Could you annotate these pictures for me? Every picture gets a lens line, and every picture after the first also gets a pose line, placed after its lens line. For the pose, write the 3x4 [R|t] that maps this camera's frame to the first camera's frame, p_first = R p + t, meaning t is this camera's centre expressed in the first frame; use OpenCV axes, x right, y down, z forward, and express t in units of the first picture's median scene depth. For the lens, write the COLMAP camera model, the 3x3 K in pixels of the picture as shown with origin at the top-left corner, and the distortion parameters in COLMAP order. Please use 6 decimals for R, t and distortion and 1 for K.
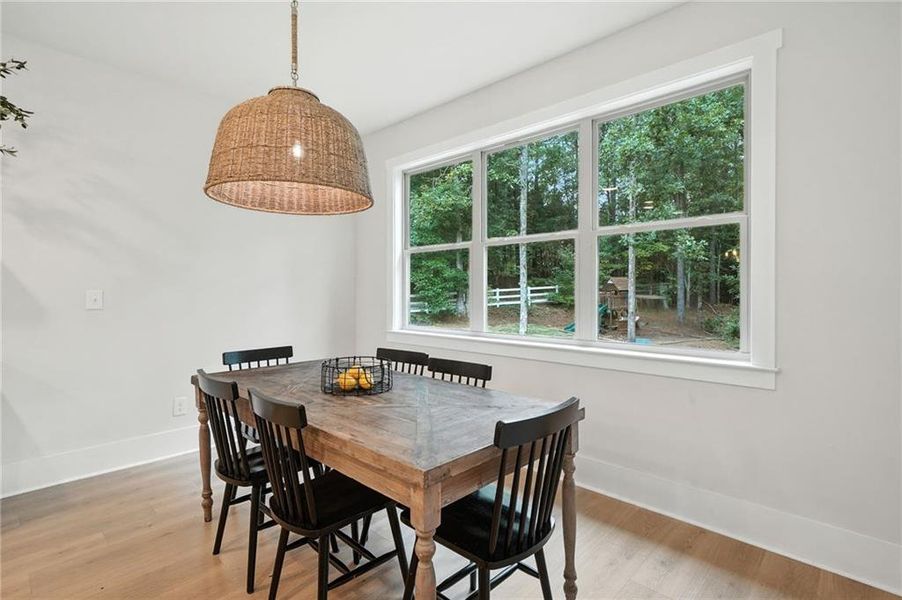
lens RADIAL K [[444.8, 0, 457.1], [0, 444.8, 292.7], [0, 0, 1]] dist [0.010818, 0.000433]
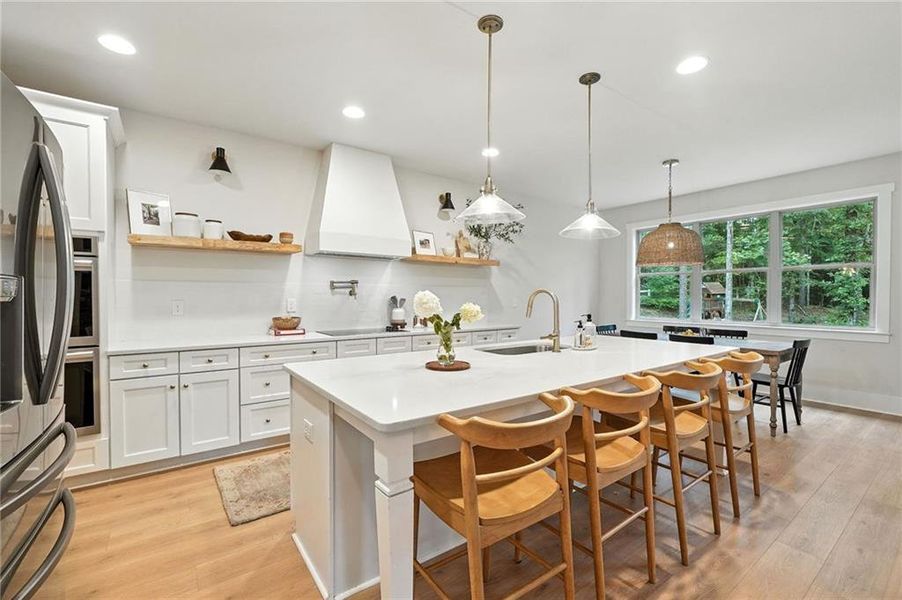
lens RADIAL K [[396.2, 0, 451.0], [0, 396.2, 300.0], [0, 0, 1]] dist [-0.001718, -0.000232]
pose [[0.982054, 0.000112, -0.188602, -0.553733], [0.002083, 0.999932, 0.011435, -0.013878], [0.188590, -0.011623, 0.981987, -0.701697]]
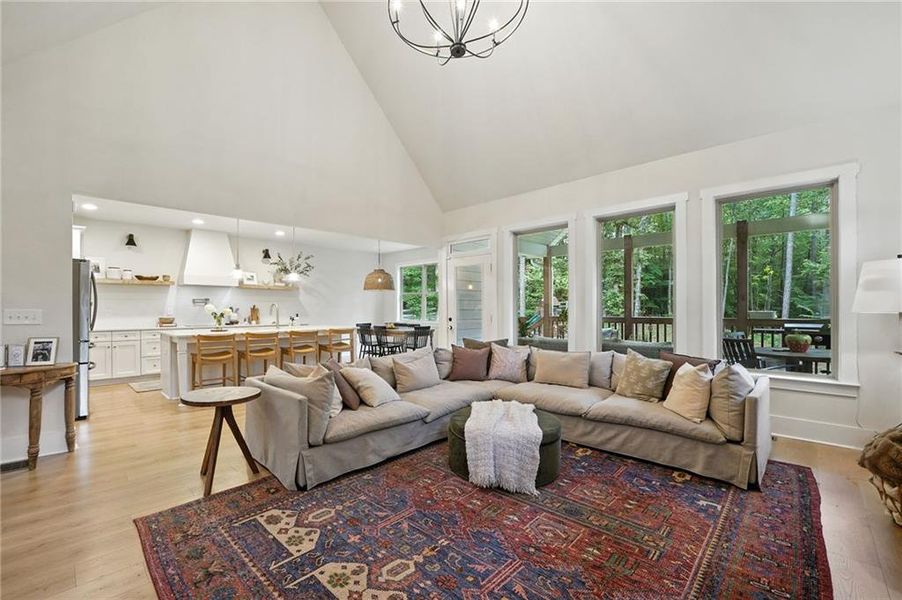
lens RADIAL K [[393.2, 0, 418.2], [0, 393.2, 308.2], [0, 0, 1]] dist [-0.001446, -0.000189]
pose [[0.997596, -0.006330, -0.069013, 0.178420], [0.006292, 0.999980, -0.000779, 0.001039], [0.069016, 0.000343, 0.997615, -1.595951]]
